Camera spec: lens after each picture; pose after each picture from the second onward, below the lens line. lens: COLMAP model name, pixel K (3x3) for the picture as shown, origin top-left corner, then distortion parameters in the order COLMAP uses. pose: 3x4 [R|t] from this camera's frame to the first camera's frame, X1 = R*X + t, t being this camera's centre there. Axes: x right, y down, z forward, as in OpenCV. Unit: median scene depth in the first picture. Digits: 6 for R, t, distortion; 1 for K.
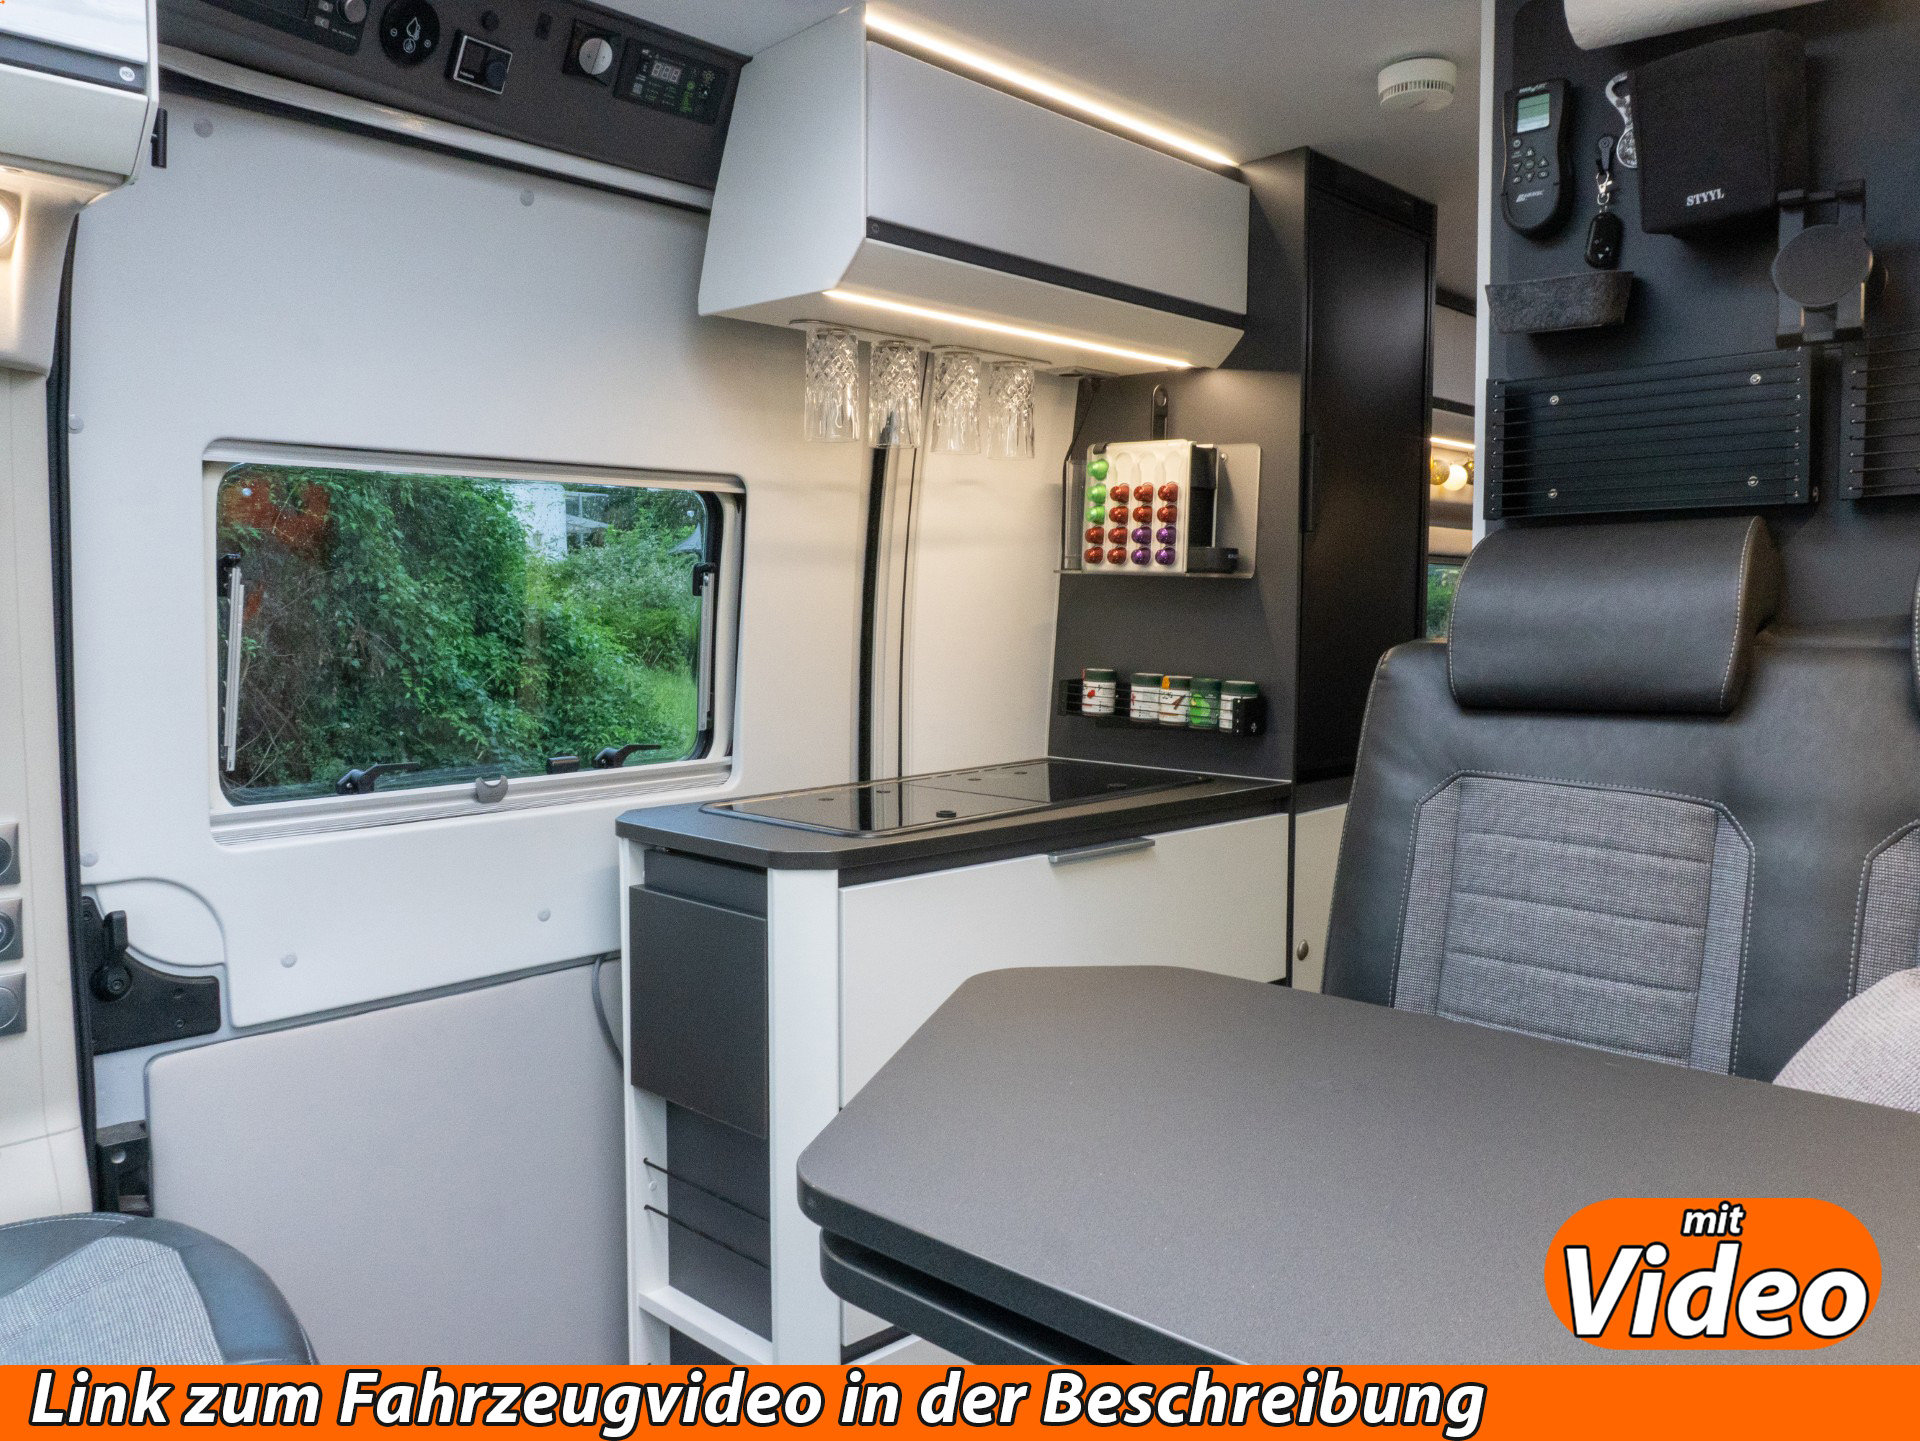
lens RADIAL K [[1436.3, 0, 965.7], [0, 1436.3, 722.2], [0, 0, 1]] dist [-0.023274, -0.007478]
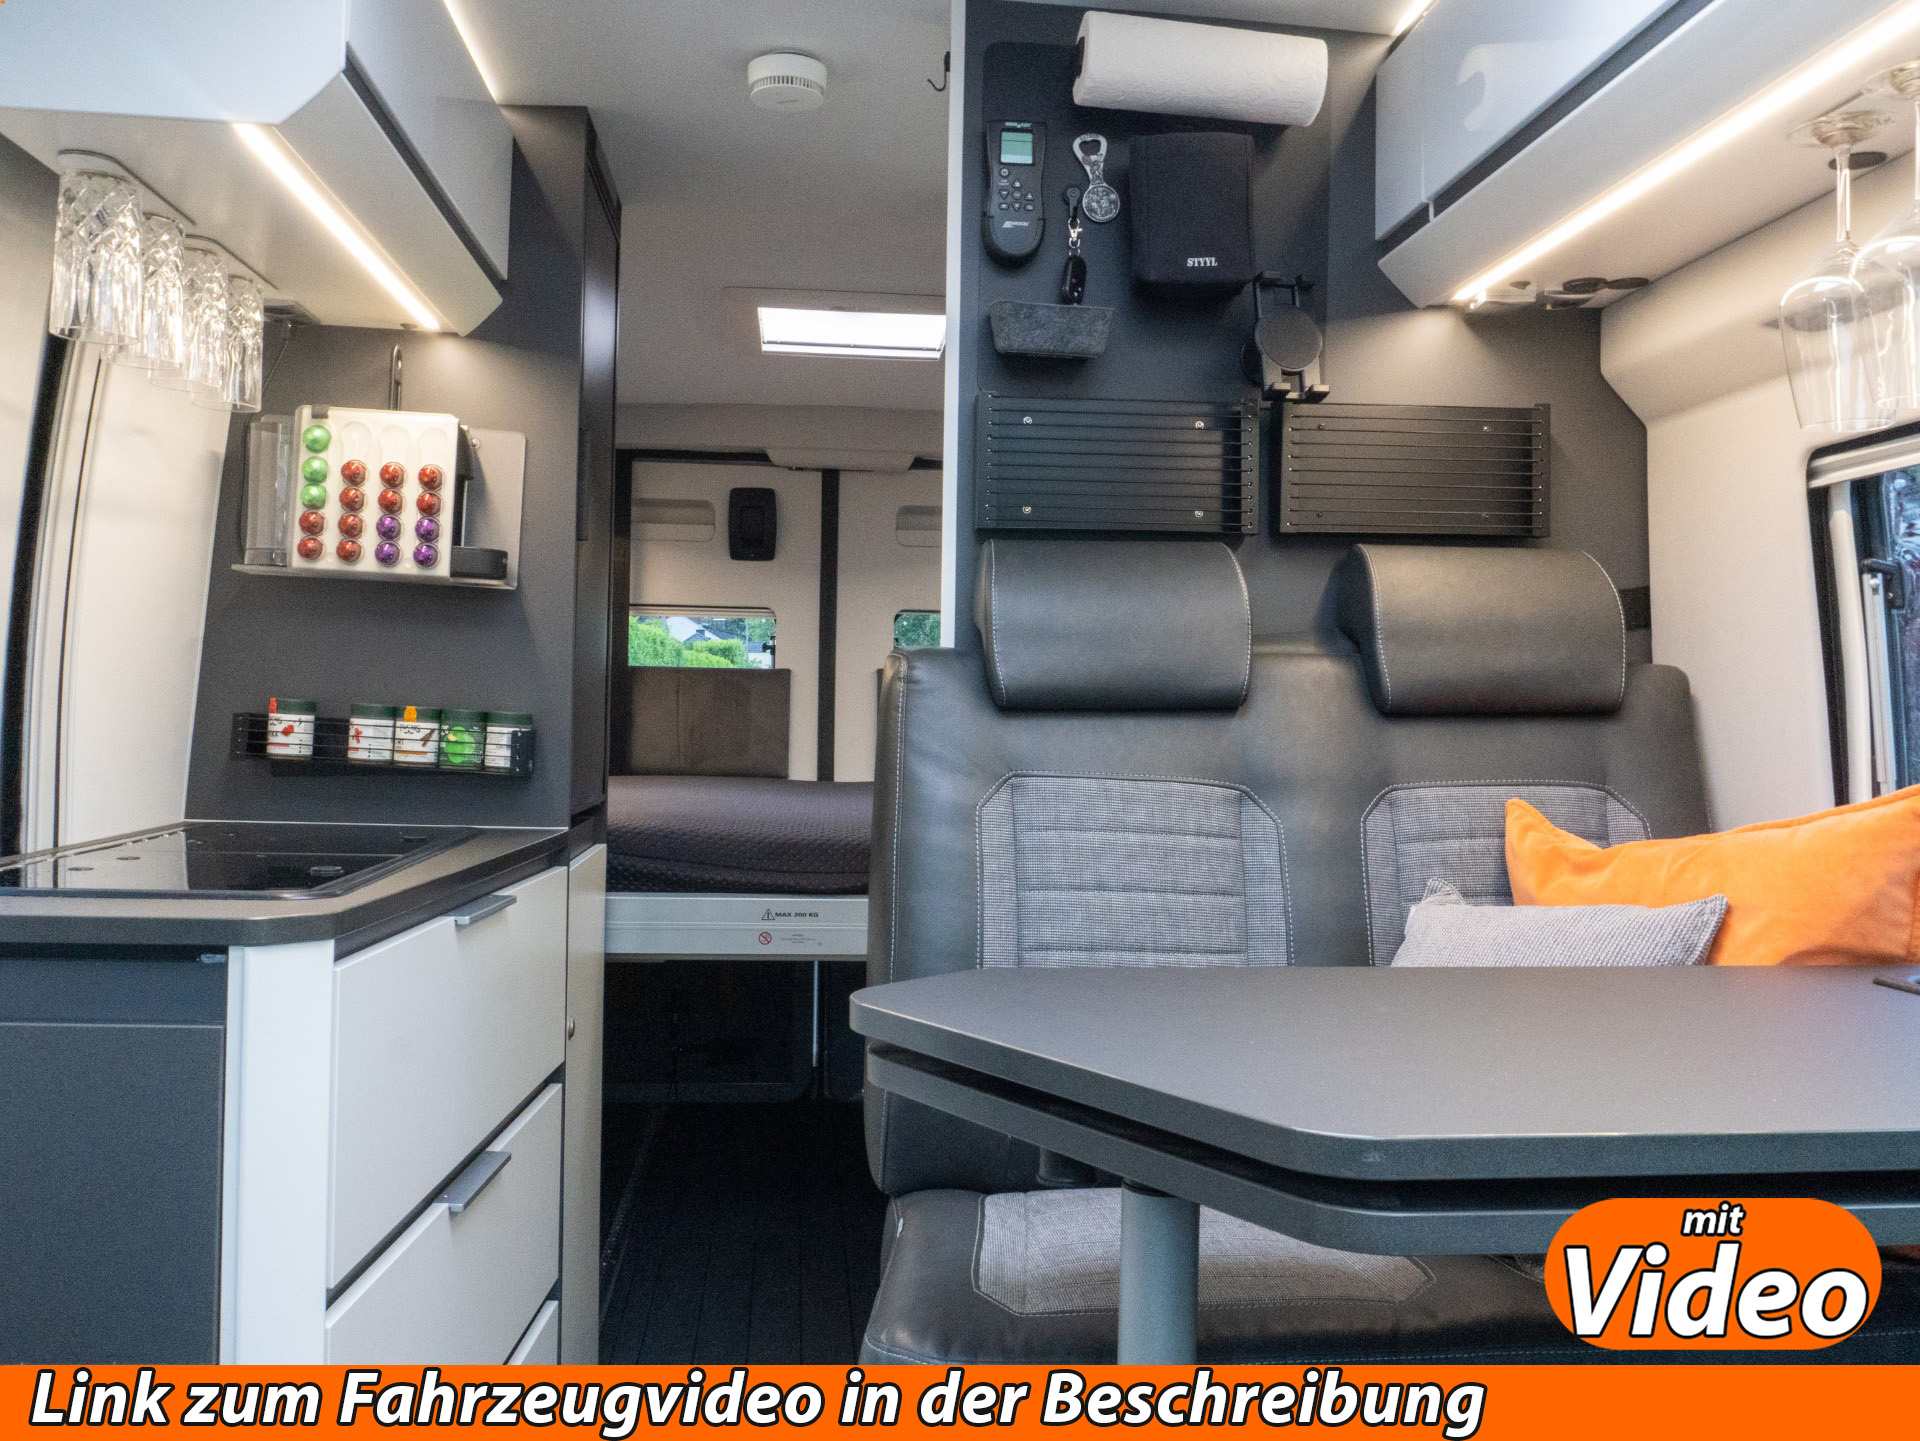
lens RADIAL K [[1642.9, 0, 960.0], [0, 1642.9, 720.5], [0, 0, 1]] dist [-0.030743, -0.003525]
pose [[0.657613, 0.010519, 0.753282, -0.358223], [0.040512, 0.997962, -0.049302, 0.035045], [-0.752266, 0.062939, 0.655847, 0.177210]]
